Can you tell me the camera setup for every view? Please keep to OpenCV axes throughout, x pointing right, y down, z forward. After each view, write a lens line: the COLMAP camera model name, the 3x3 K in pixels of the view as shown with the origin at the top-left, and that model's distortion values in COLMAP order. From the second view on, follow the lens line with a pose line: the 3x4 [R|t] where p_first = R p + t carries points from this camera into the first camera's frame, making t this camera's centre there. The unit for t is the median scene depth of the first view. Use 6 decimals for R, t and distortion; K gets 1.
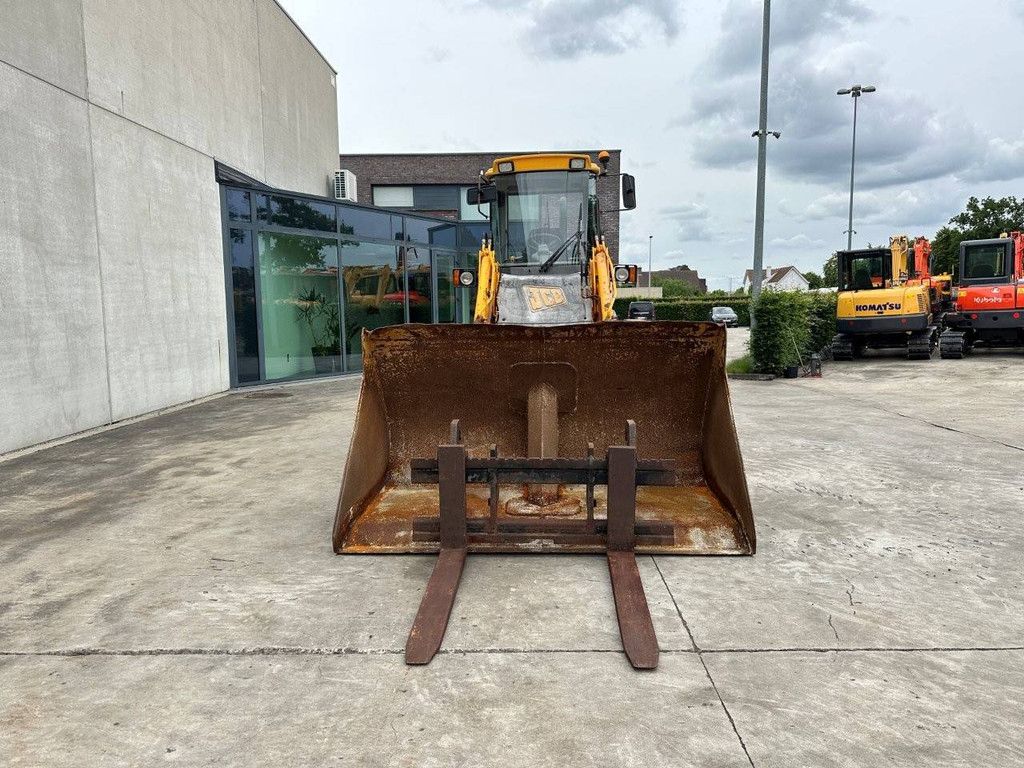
lens RADIAL K [[717.9, 0, 517.5], [0, 717.9, 378.7], [0, 0, 1]] dist [0.042562, -0.055656]
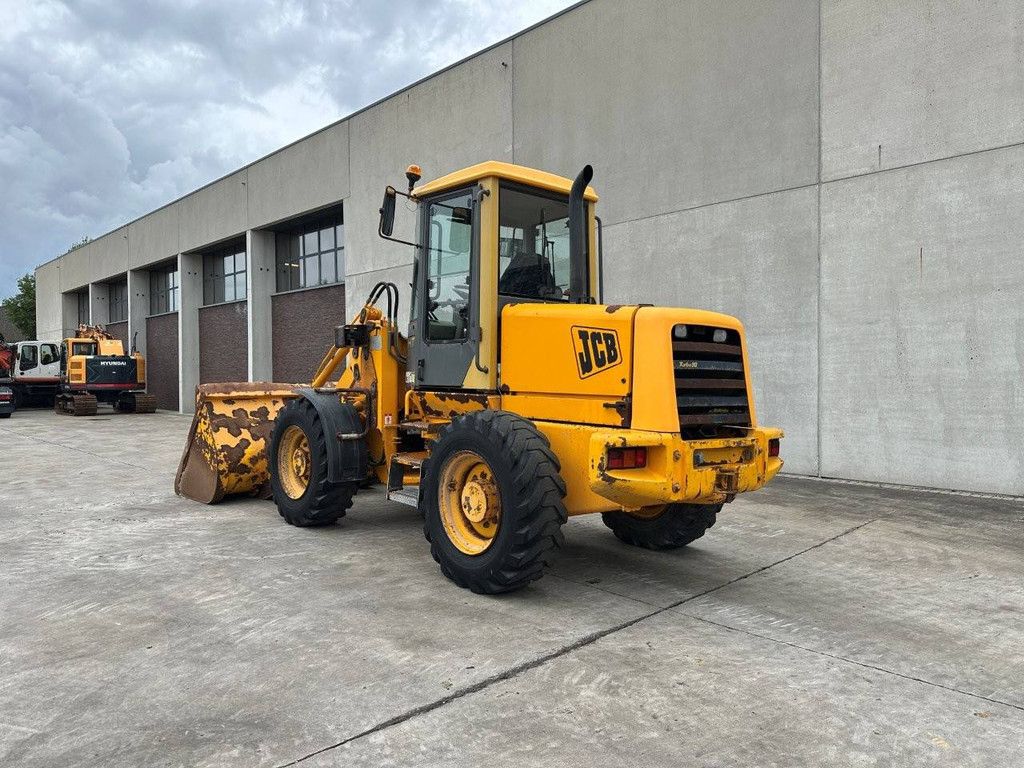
lens RADIAL K [[717.9, 0, 517.5], [0, 717.9, 378.7], [0, 0, 1]] dist [0.042562, -0.055656]
pose [[-0.706065, 0.019605, -0.707875, 0.950672], [-0.058244, 0.994622, 0.085641, -0.277998], [0.705747, 0.101698, -0.701127, 2.683465]]
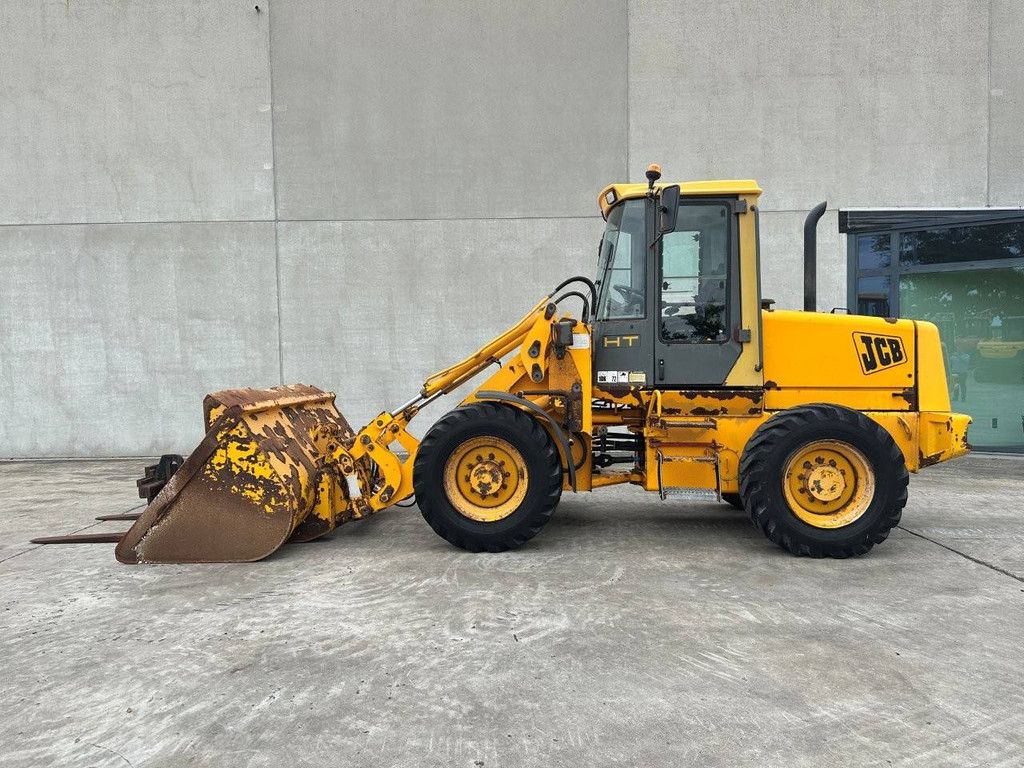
lens RADIAL K [[721.2, 0, 514.4], [0, 721.2, 380.5], [0, 0, 1]] dist [0.068700, -0.092235]
pose [[0.000790, 0.034754, -0.999396, 1.447434], [-0.085332, 0.995753, 0.034560, -0.180967], [0.996352, 0.085253, 0.003752, 1.454012]]
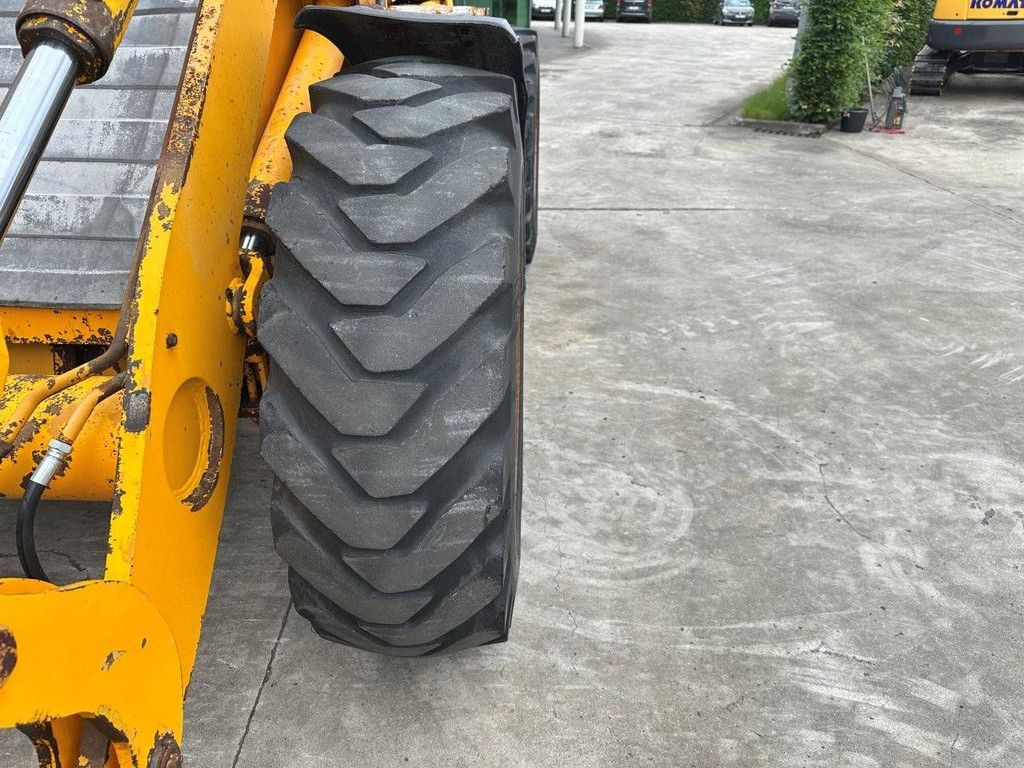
lens RADIAL K [[717.9, 0, 517.5], [0, 717.9, 378.7], [0, 0, 1]] dist [0.042562, -0.055656]
pose [[0.999305, 0.019056, 0.032033, 0.268539], [-0.029889, 0.923155, 0.383265, -0.096414], [-0.022268, -0.383956, 0.923083, 1.120001]]
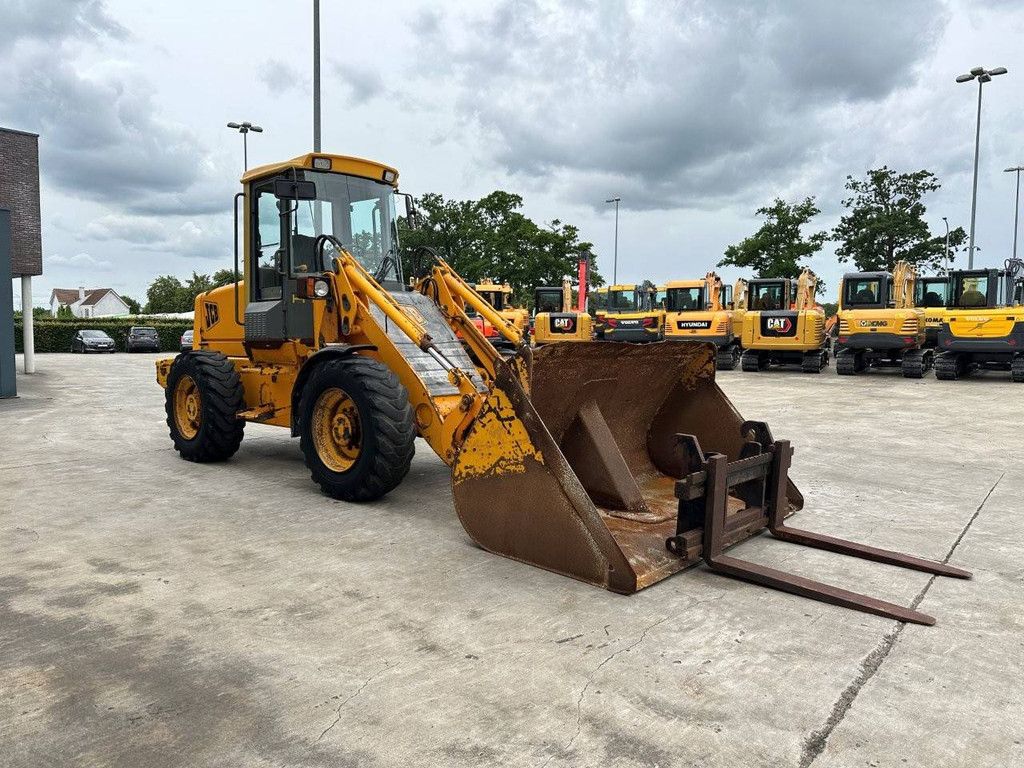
lens RADIAL K [[717.8, 0, 512.0], [0, 717.8, 384.0], [0, 0, 1]] dist [0.046588, -0.057630]
pose [[0.619811, -0.037886, 0.783836, -0.913078], [0.060453, 0.998171, 0.000442, -0.026228], [-0.782419, 0.047111, 0.620968, 0.476907]]
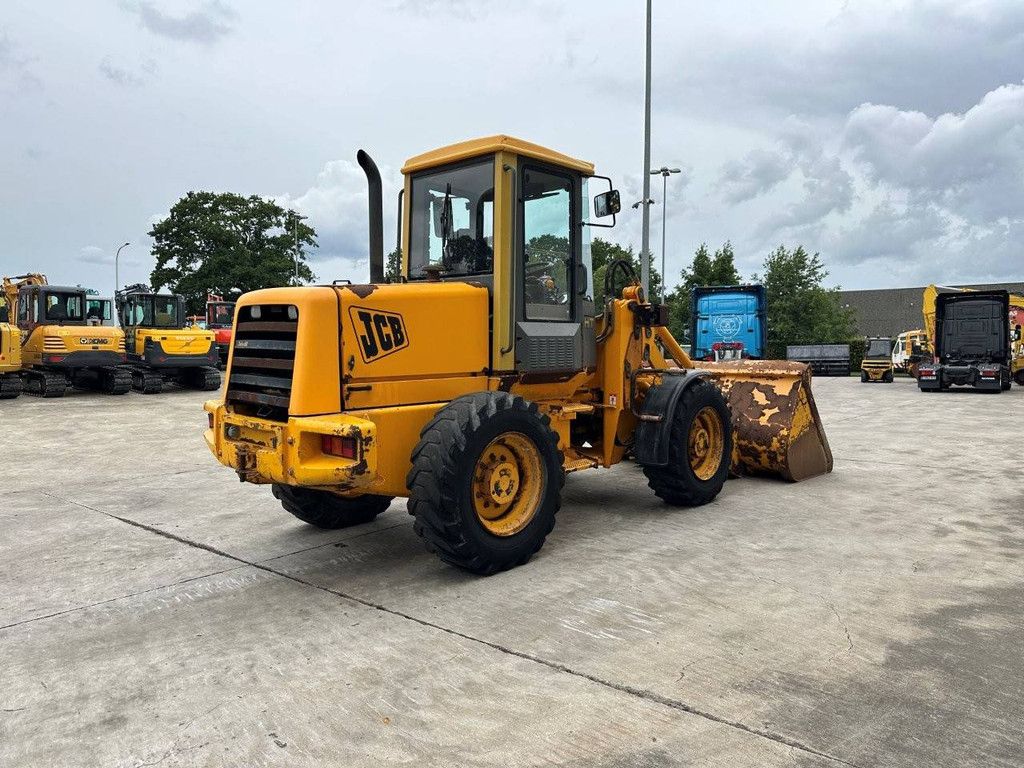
lens RADIAL K [[717.8, 0, 512.0], [0, 717.8, 384.0], [0, 0, 1]] dist [0.046588, -0.057630]
pose [[-0.772207, -0.016641, 0.635153, -0.747848], [0.070967, 0.991143, 0.112249, -0.260761], [-0.631395, 0.131754, -0.764186, 2.718249]]
